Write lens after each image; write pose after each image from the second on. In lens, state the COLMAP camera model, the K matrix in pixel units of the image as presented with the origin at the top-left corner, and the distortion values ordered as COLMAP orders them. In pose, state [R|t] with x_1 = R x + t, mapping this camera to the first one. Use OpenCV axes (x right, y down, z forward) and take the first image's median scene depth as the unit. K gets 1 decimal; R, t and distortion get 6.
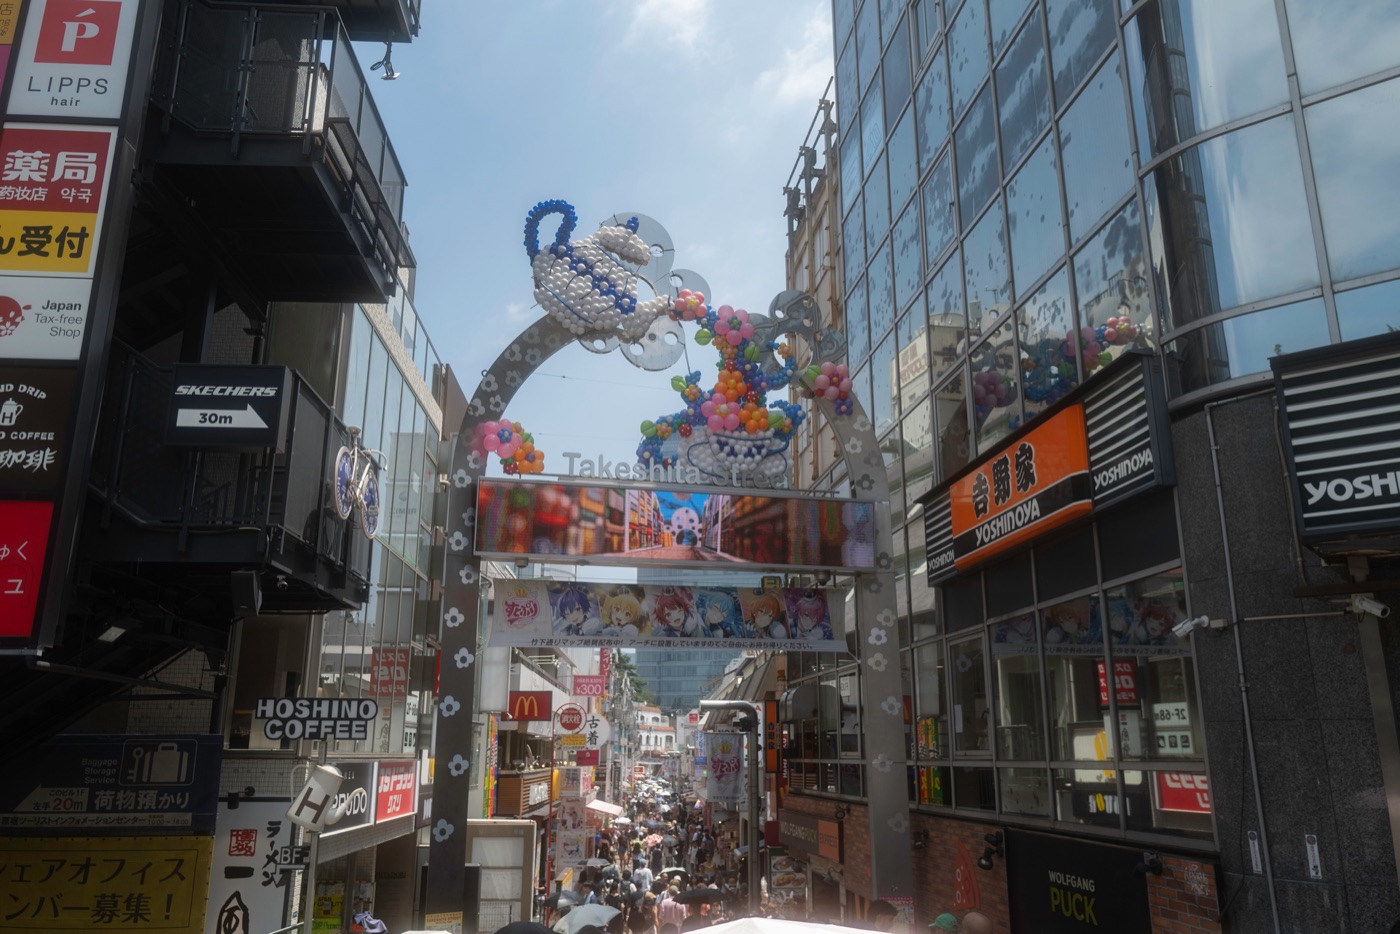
lens RADIAL K [[1054.3, 0, 709.0], [0, 1054.3, 459.5], [0, 0, 1]] dist [-0.053447, 0.076867]
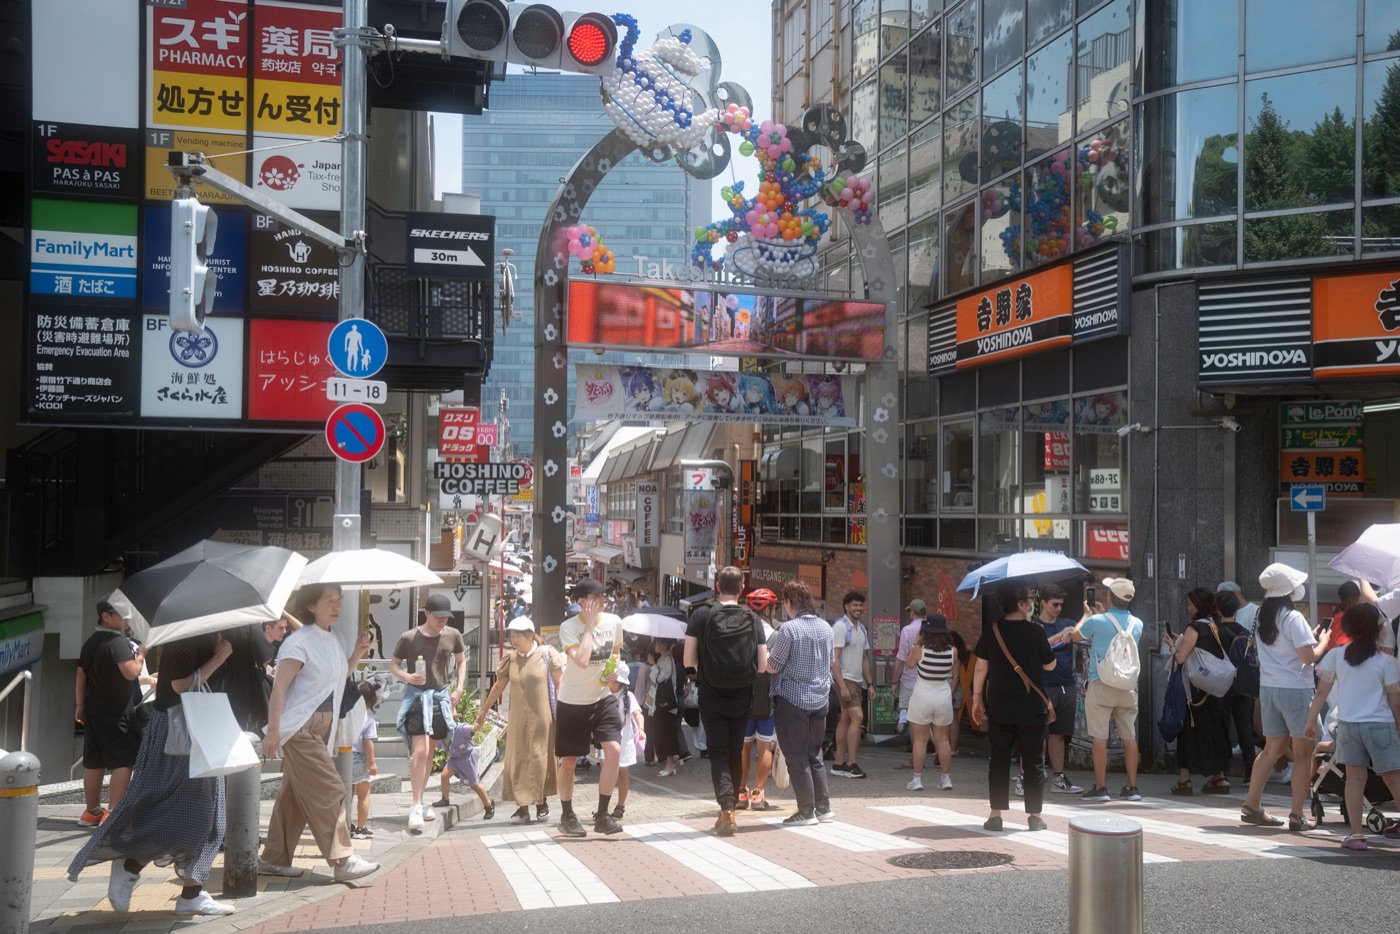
lens RADIAL K [[1595.9, 0, 700.0], [0, 1595.9, 467.0], [0, 0, 1]] dist [0.112412, -0.040326]
pose [[0.986372, 0.012058, 0.164087, -0.356687], [-0.051124, 0.970404, 0.236013, -0.202917], [-0.156385, -0.241185, 0.957796, -0.767813]]
